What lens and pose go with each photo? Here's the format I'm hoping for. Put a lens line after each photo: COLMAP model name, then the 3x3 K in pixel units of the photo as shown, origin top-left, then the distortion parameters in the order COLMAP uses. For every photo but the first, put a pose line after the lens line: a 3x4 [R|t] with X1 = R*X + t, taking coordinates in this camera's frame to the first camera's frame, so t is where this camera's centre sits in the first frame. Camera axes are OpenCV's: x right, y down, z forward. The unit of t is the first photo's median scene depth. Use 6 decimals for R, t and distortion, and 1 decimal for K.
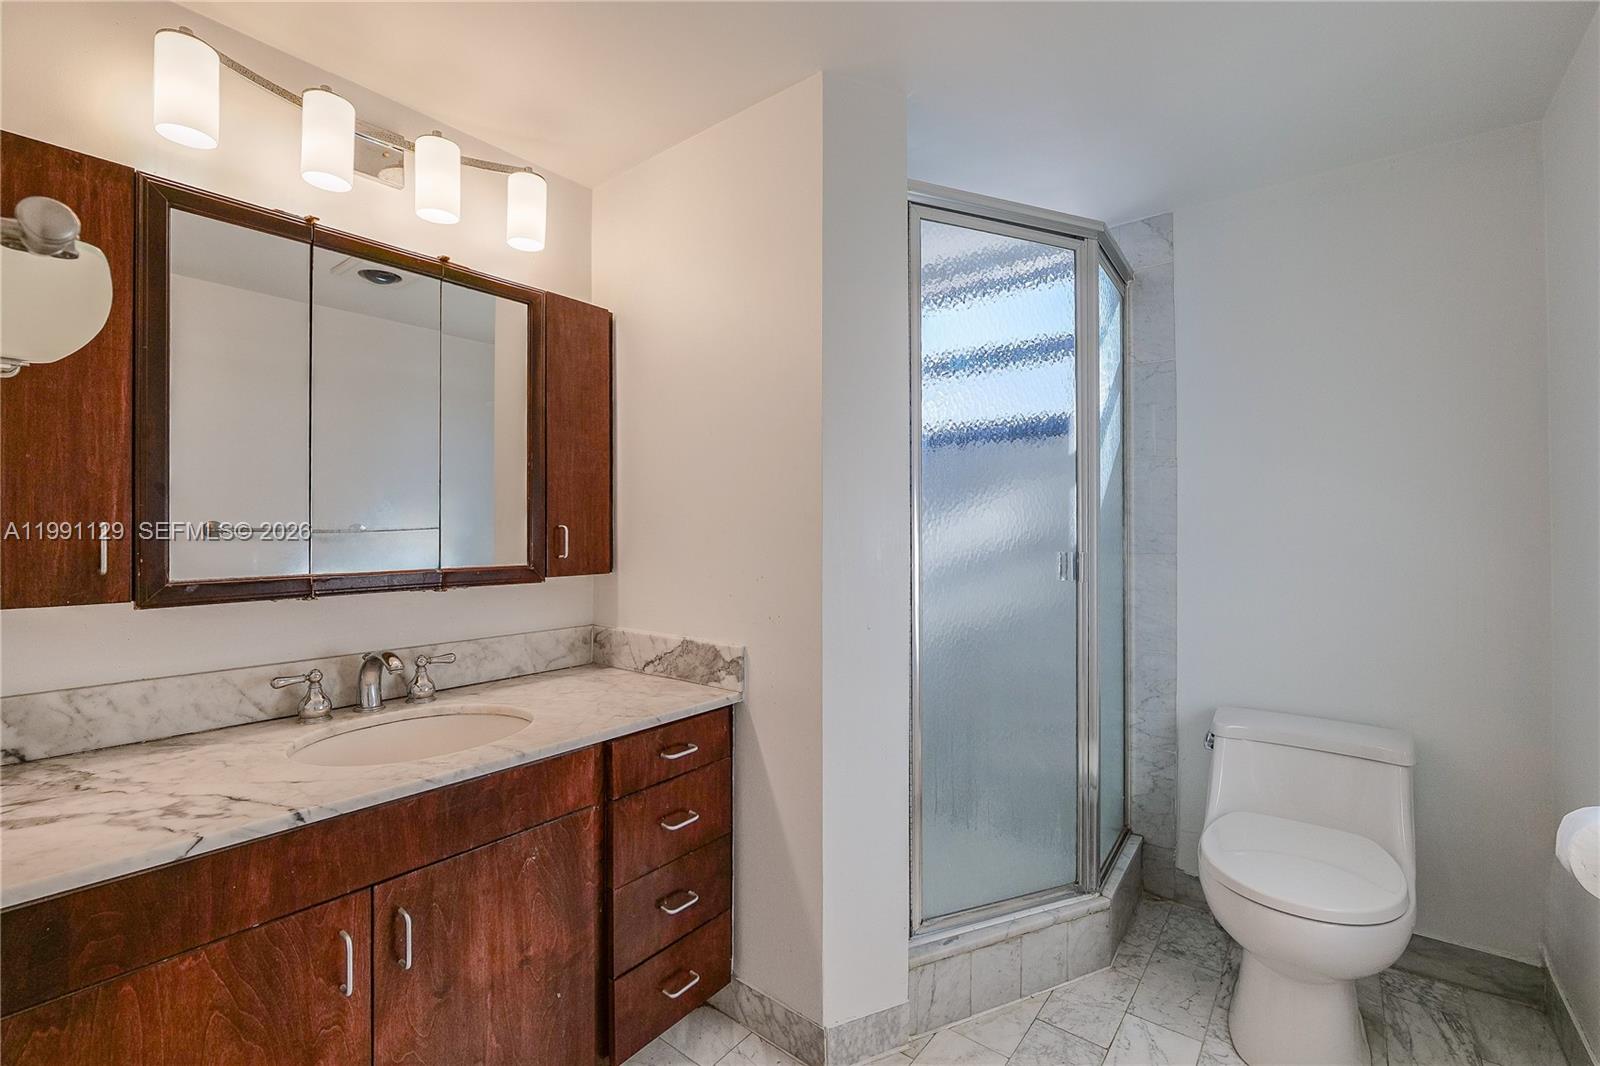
lens RADIAL K [[677.2, 0, 797.9], [0, 677.2, 526.1], [0, 0, 1]] dist [-0.000661, -0.000082]
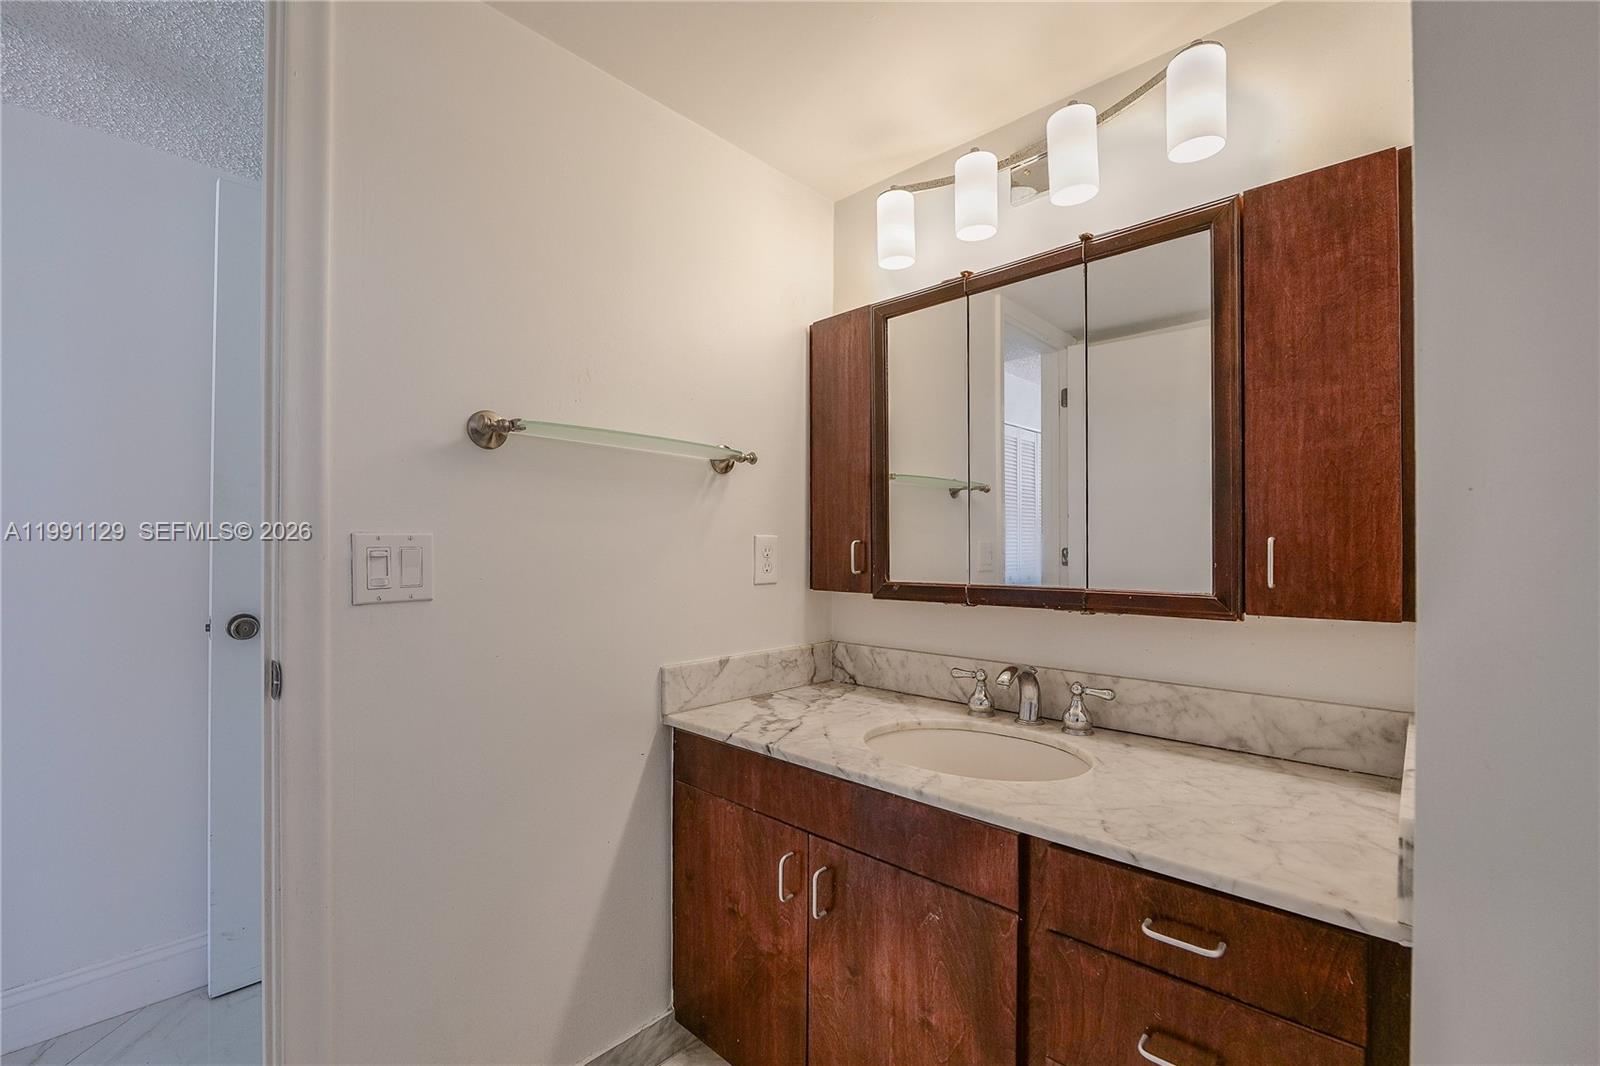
lens RADIAL K [[692.4, 0, 792.2], [0, 692.4, 545.7], [0, 0, 1]] dist [-0.003987, -0.000525]
pose [[-0.089432, -0.005042, -0.995980, 0.485567], [0.004007, 0.999977, -0.005422, 0.011912], [0.995985, -0.004475, -0.089410, 0.834661]]
